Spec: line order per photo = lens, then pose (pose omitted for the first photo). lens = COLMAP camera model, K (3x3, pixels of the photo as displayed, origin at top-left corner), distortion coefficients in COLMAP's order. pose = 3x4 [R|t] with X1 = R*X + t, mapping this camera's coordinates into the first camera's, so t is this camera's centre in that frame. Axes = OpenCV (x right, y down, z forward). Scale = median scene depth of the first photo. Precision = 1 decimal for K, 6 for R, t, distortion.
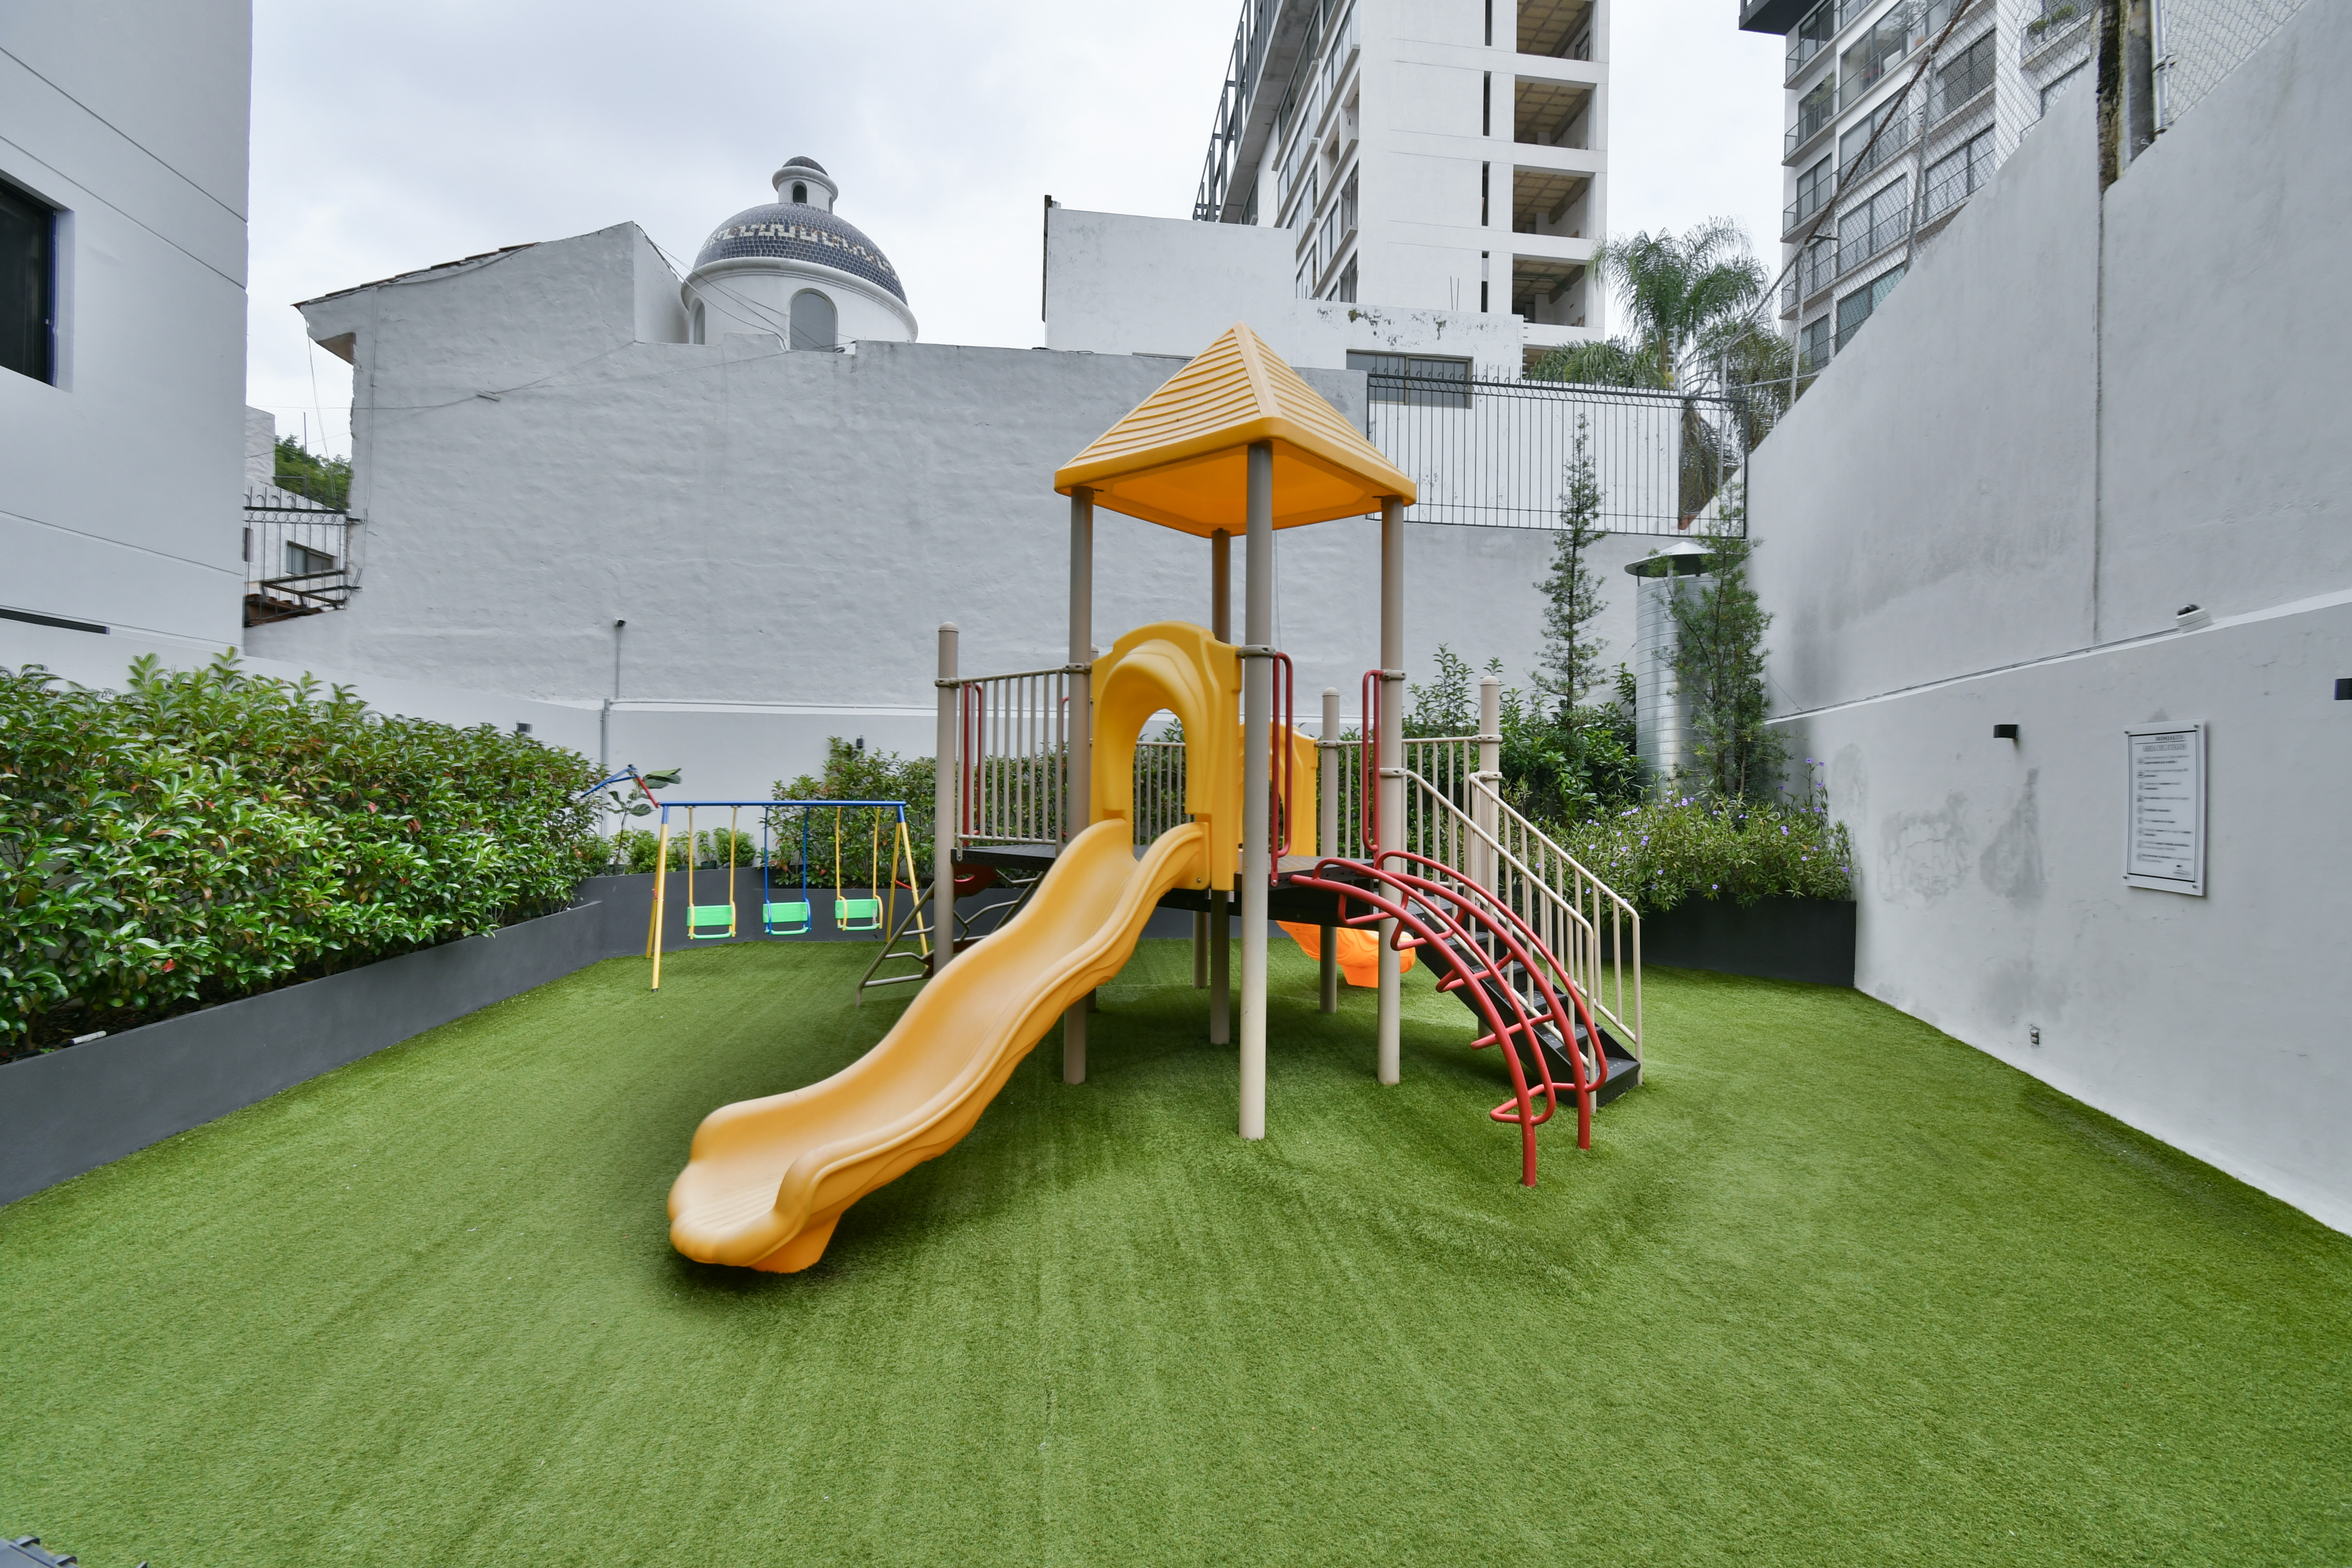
lens RADIAL K [[1019.4, 0, 1179.3], [0, 1019.4, 792.5], [0, 0, 1]] dist [0.007449, -0.008251]
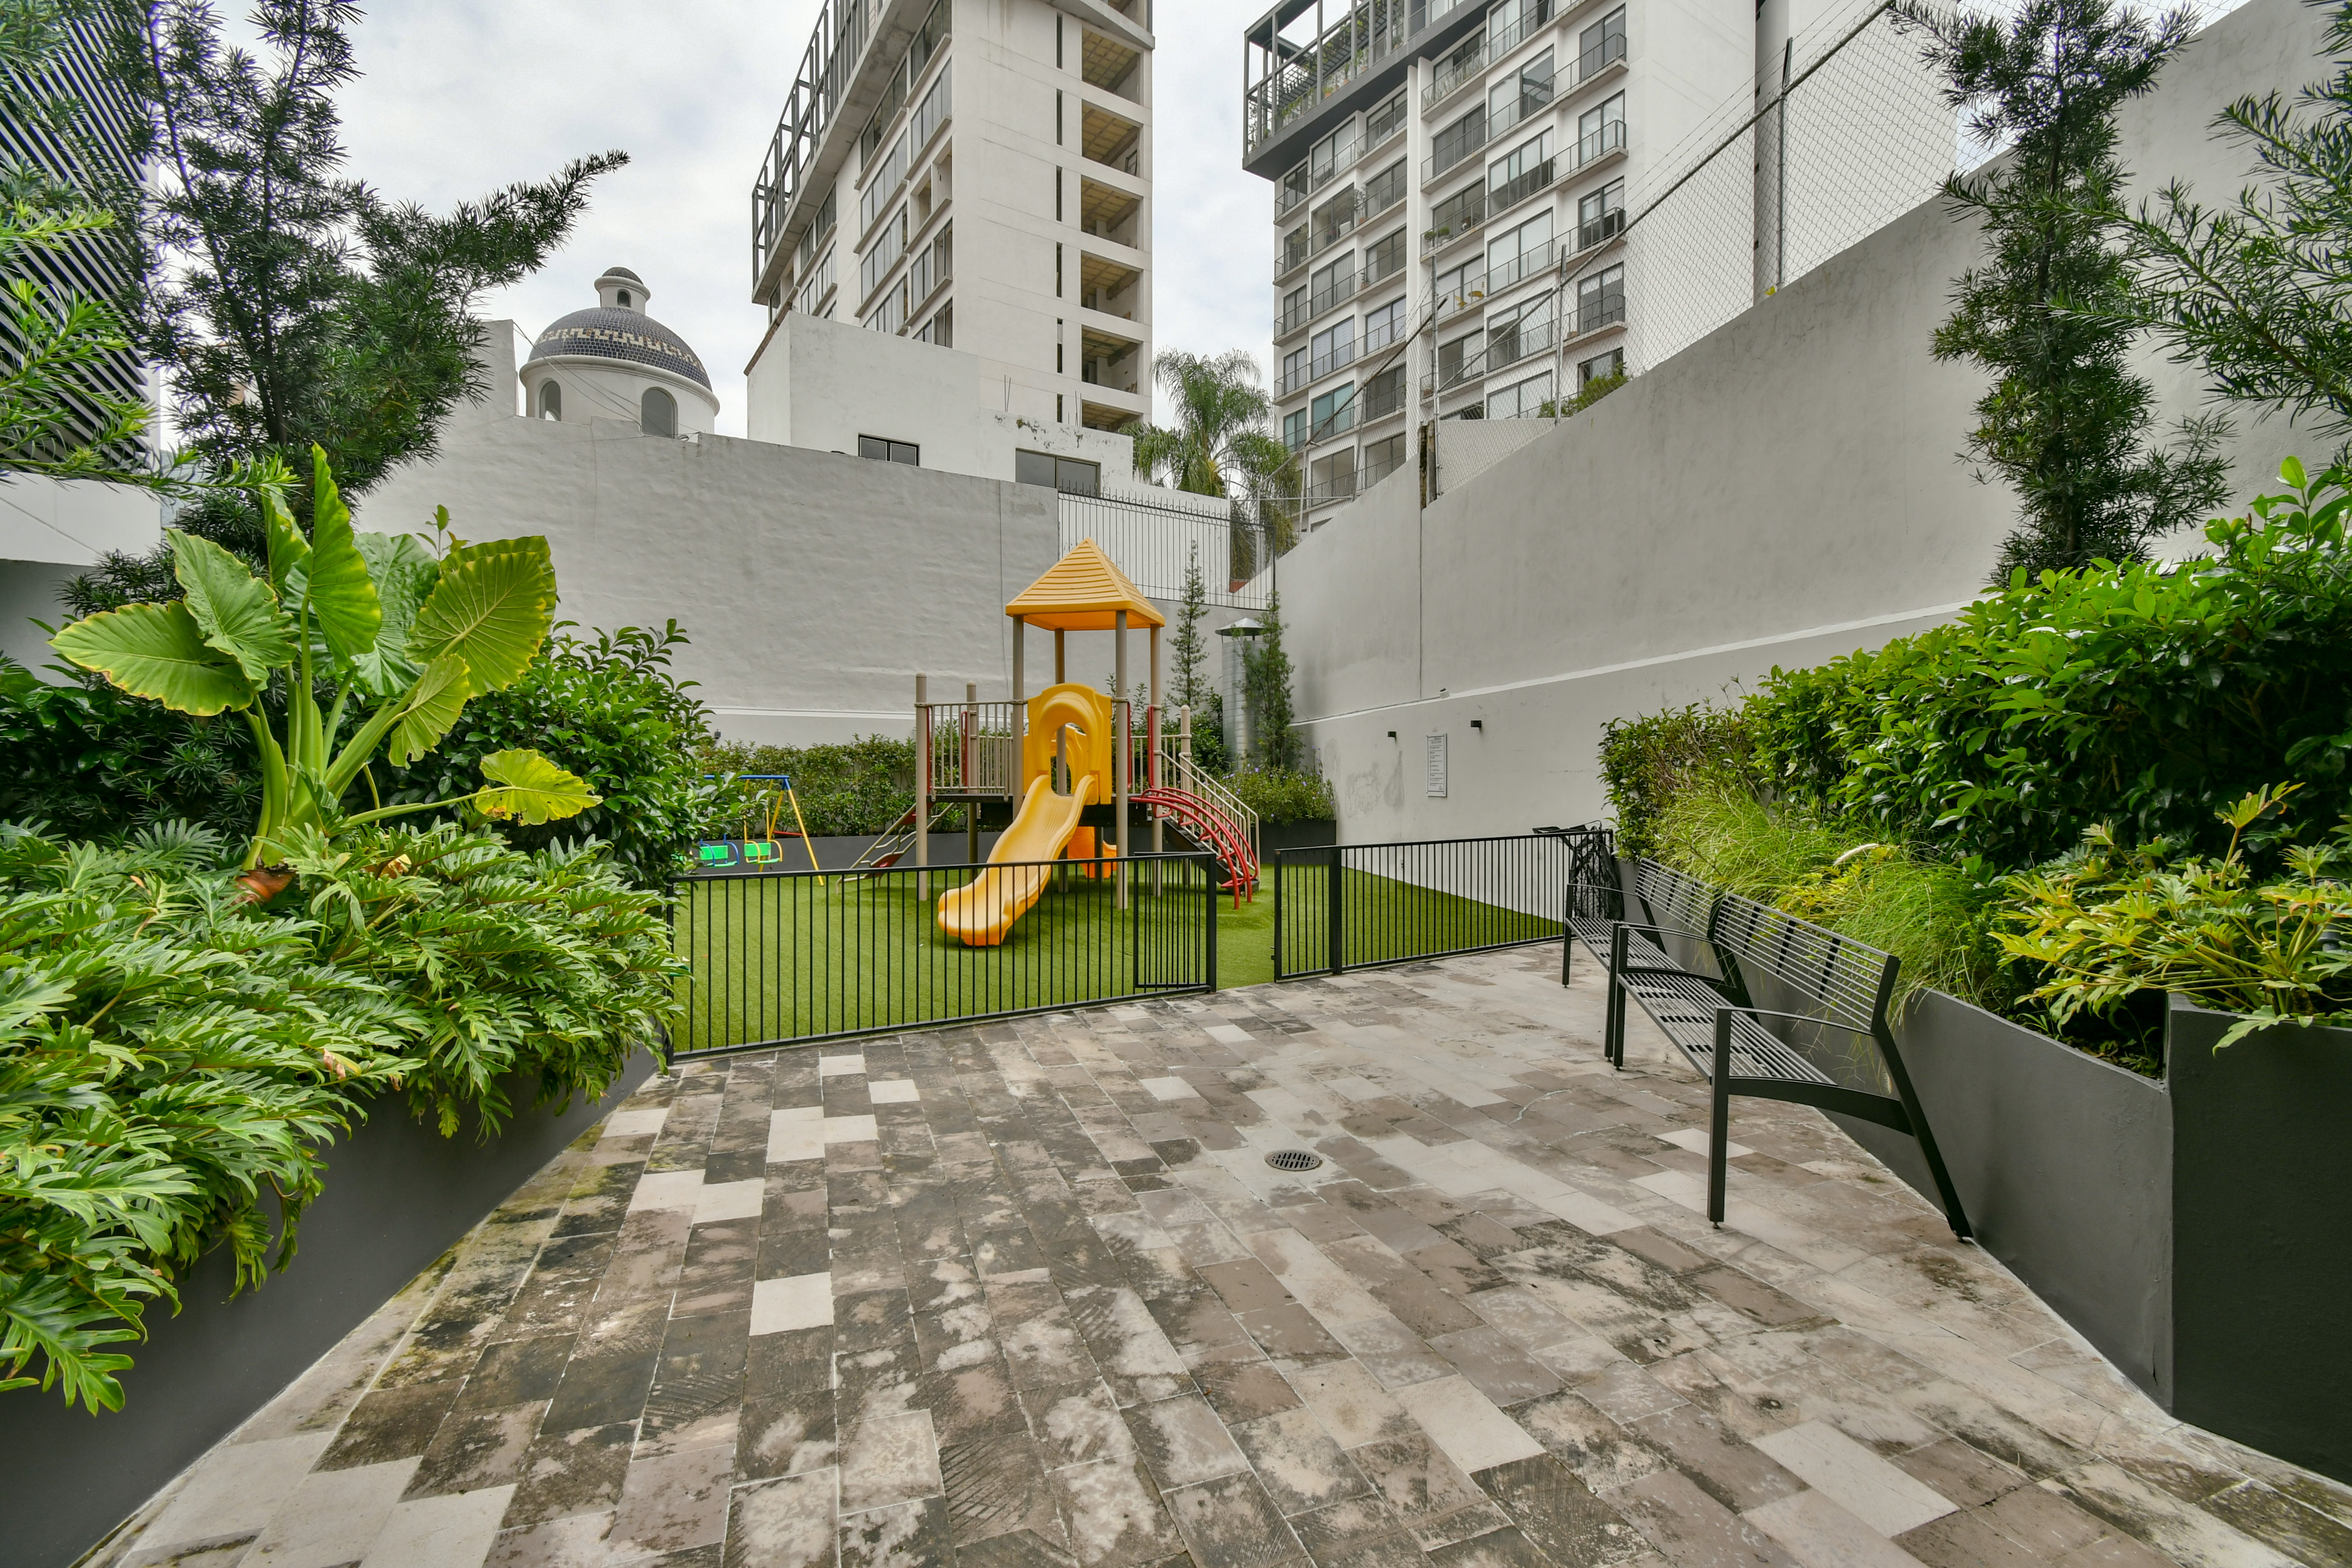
lens RADIAL K [[1019.9, 0, 1176.0], [0, 1019.9, 784.0], [0, 0, 1]] dist [0.003137, 0.000772]
pose [[0.904677, -0.016823, 0.425766, -0.324871], [0.014754, 0.999858, 0.008158, 0.013618], [-0.425842, -0.001099, 0.904797, -0.464554]]
